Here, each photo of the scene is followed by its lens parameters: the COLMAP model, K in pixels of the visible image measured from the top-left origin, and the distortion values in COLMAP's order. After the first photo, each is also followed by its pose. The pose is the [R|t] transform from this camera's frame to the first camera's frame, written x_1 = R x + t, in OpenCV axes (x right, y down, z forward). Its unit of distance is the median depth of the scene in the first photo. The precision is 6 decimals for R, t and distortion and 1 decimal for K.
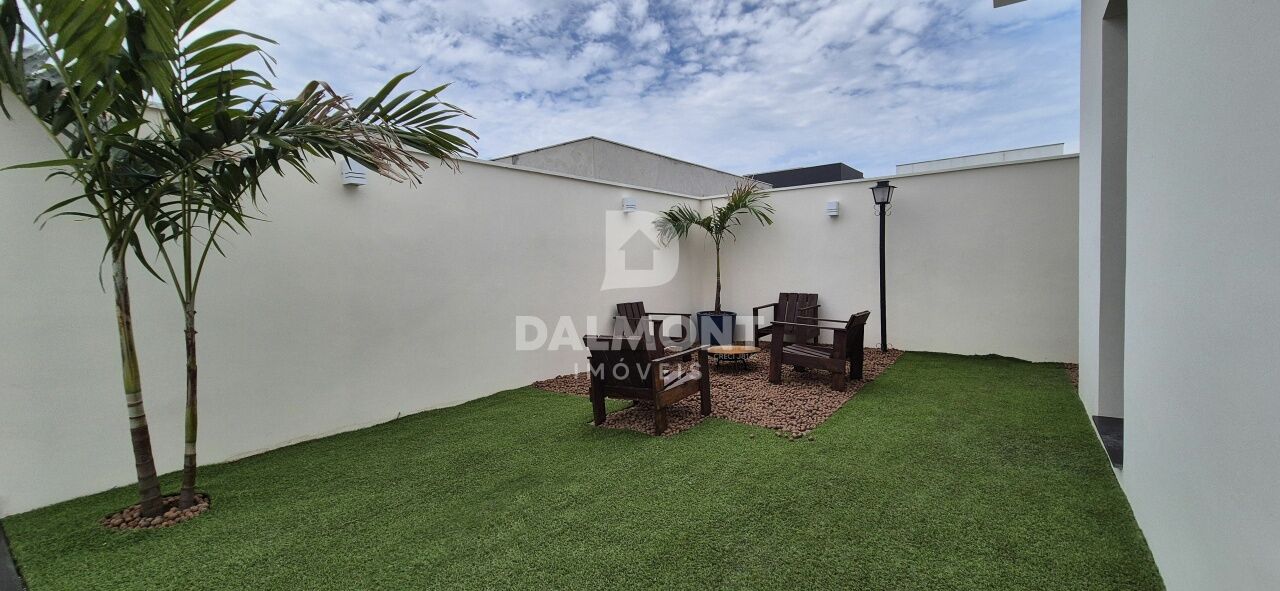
lens RADIAL K [[525.4, 0, 632.5], [0, 525.4, 289.9], [0, 0, 1]] dist [0.000540, 0.000165]
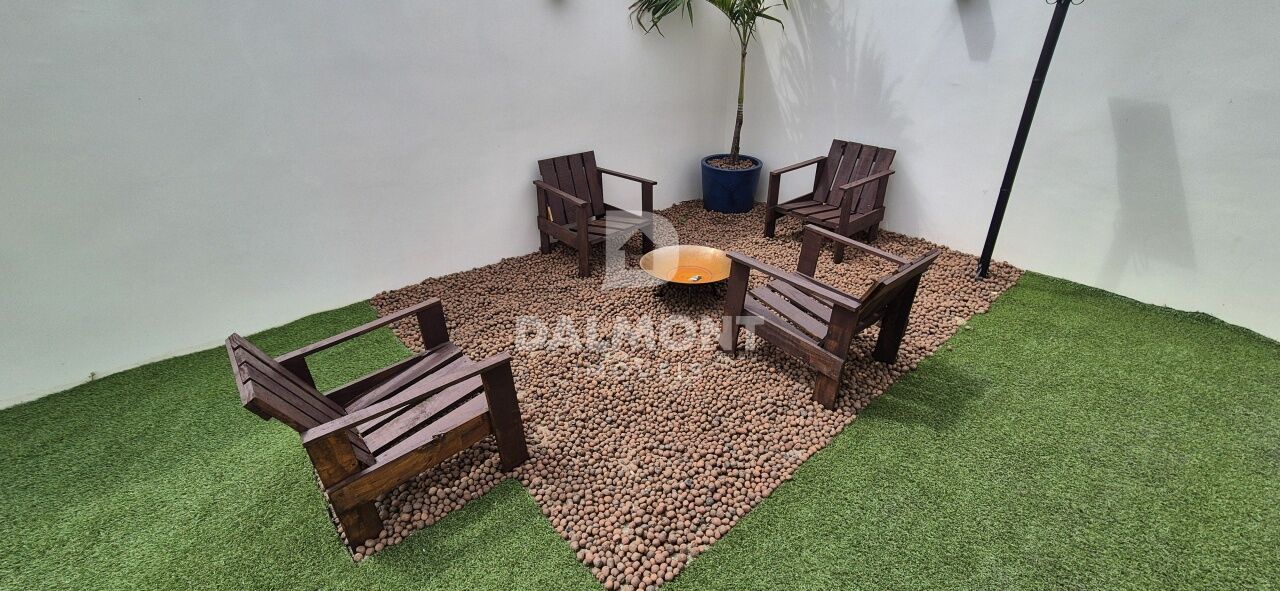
lens RADIAL K [[525.4, 0, 632.5], [0, 525.4, 289.9], [0, 0, 1]] dist [0.000540, 0.000165]
pose [[0.974423, 0.109461, -0.196259, 0.210851], [-0.017376, 0.907433, 0.419838, -0.094313], [0.224047, -0.405690, 0.886126, 0.381390]]
